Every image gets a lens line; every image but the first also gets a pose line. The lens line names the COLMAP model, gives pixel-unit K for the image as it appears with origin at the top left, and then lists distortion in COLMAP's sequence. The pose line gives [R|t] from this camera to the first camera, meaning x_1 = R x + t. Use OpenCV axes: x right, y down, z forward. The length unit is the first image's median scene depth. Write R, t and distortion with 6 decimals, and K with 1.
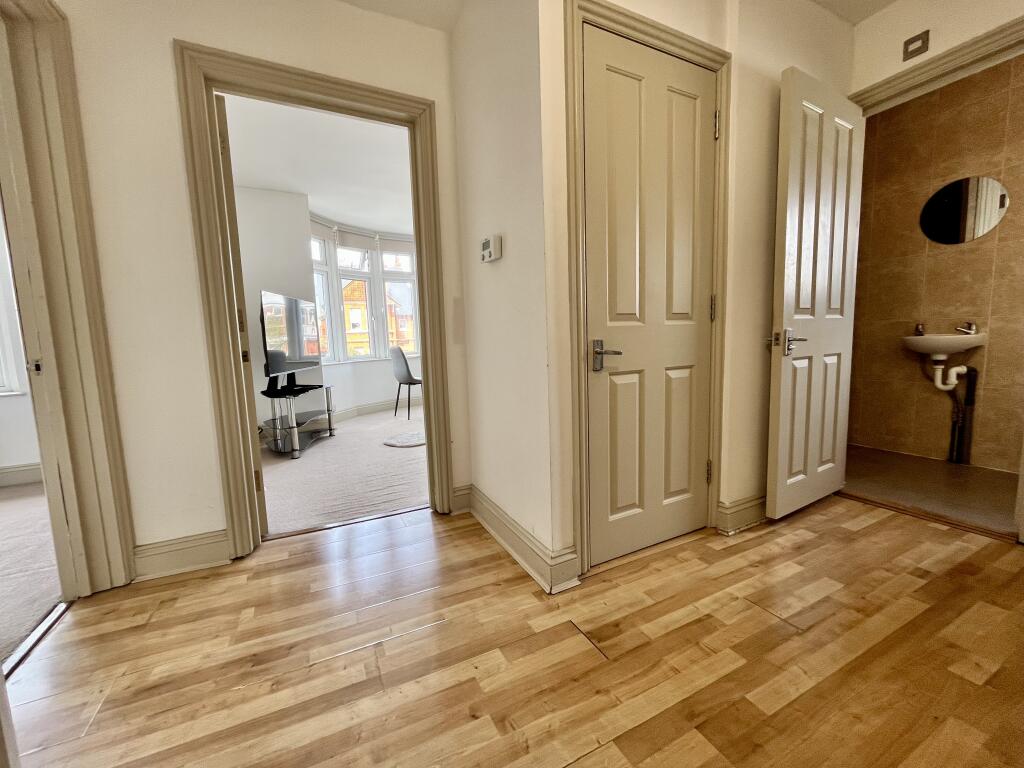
lens RADIAL K [[417.0, 0, 512.0], [0, 417.0, 384.0], [0, 0, 1]] dist [0.000435, -0.000031]
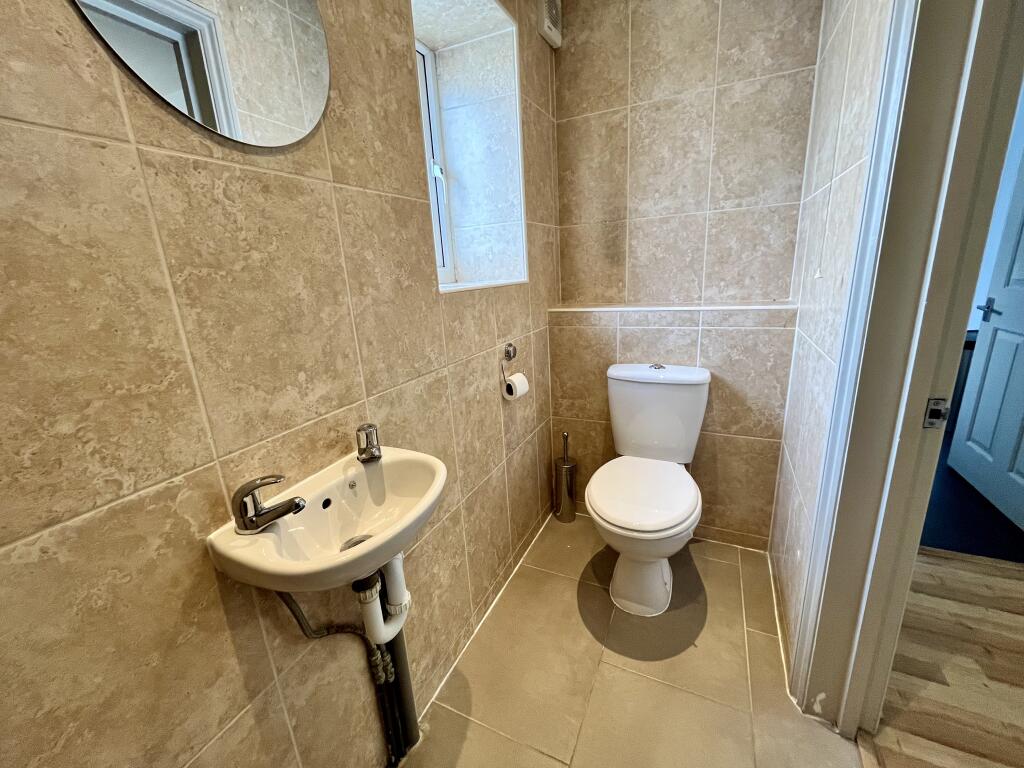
lens RADIAL K [[417.0, 0, 512.0], [0, 417.0, 384.0], [0, 0, 1]] dist [0.000435, -0.000031]
pose [[-0.609513, -0.140737, 0.780184, 1.167125], [0.164974, 0.940056, 0.298461, -0.383996], [-0.775421, 0.310626, -0.549758, 1.616987]]
